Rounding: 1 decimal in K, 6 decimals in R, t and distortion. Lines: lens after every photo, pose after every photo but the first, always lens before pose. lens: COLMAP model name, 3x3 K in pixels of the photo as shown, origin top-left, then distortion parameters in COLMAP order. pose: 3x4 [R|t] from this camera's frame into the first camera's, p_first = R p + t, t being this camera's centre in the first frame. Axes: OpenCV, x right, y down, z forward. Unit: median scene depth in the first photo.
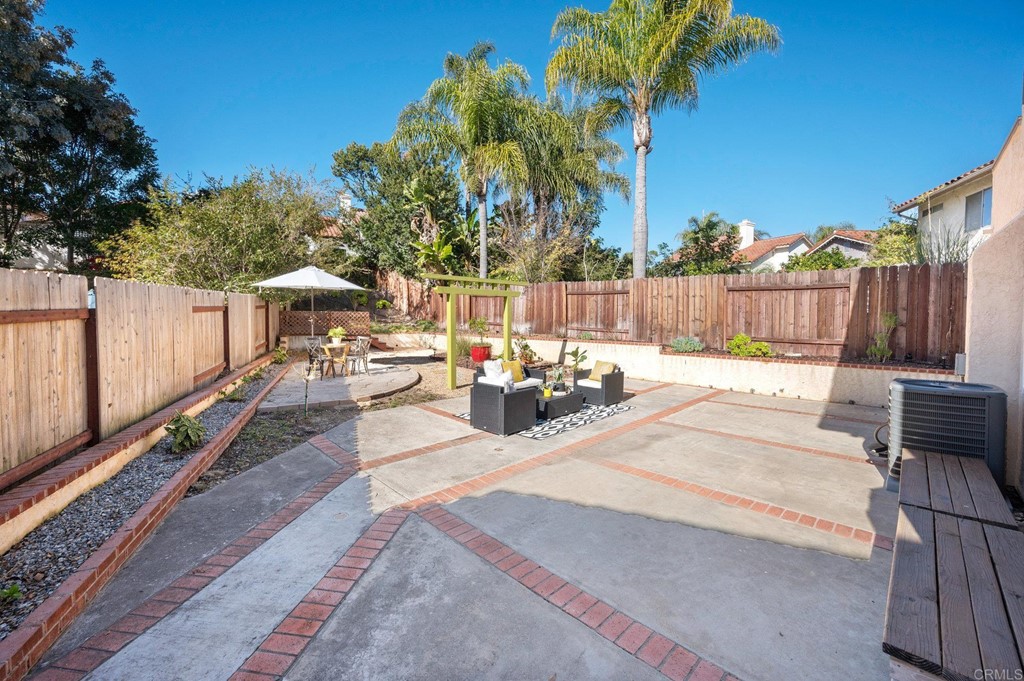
lens RADIAL K [[407.6, 0, 526.2], [0, 407.6, 325.0], [0, 0, 1]] dist [-0.001870, -0.001416]
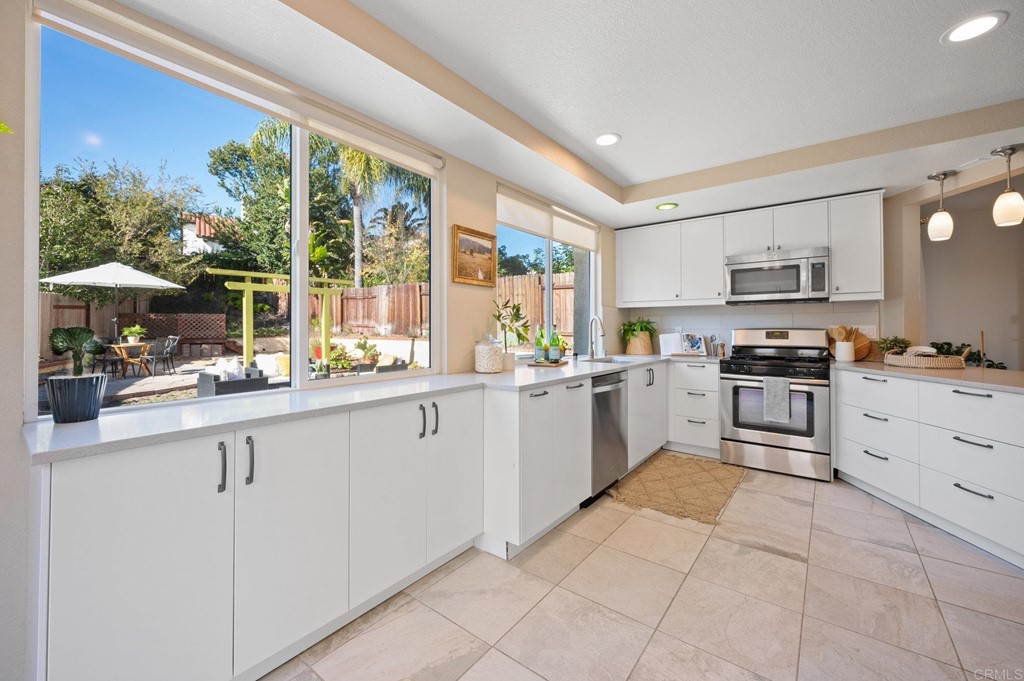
lens RADIAL K [[407.6, 0, 525.3], [0, 407.6, 320.3], [0, 0, 1]] dist [-0.001870, -0.001416]
pose [[0.992671, -0.005707, 0.120711, 0.220946], [0.009554, 0.999464, -0.031316, 0.021195], [-0.120467, 0.032240, 0.992194, -0.037638]]
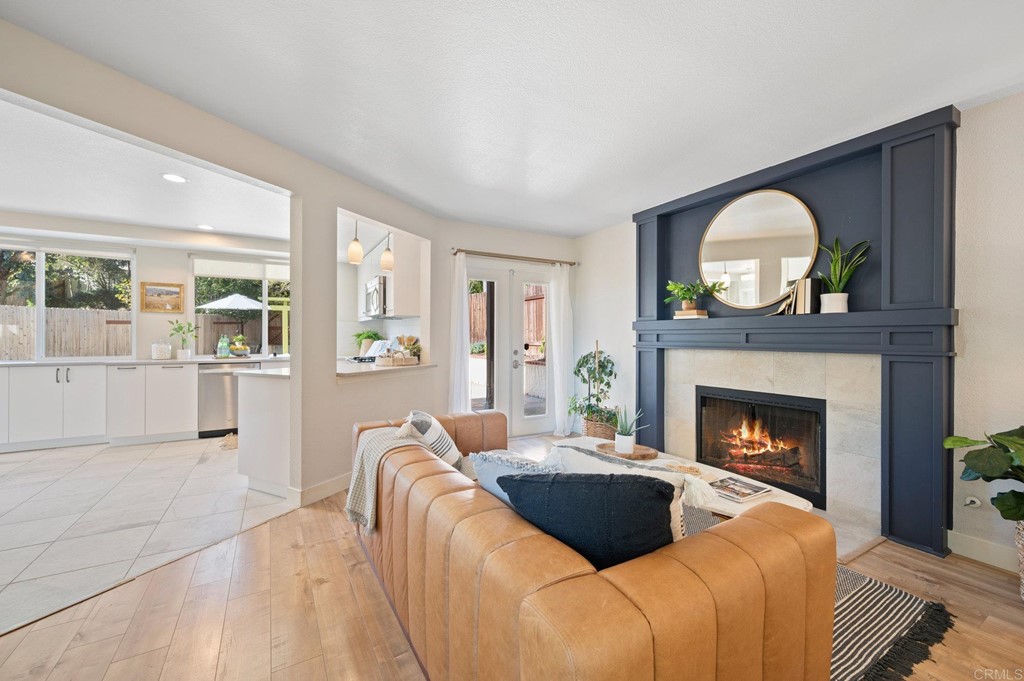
lens RADIAL K [[407.6, 0, 514.4], [0, 407.6, 338.9], [0, 0, 1]] dist [-0.001870, -0.001416]
pose [[0.966028, 0.001643, -0.258430, 0.669693], [-0.006265, 0.999835, -0.017062, 0.026472], [0.258360, 0.018101, 0.965879, -0.120365]]
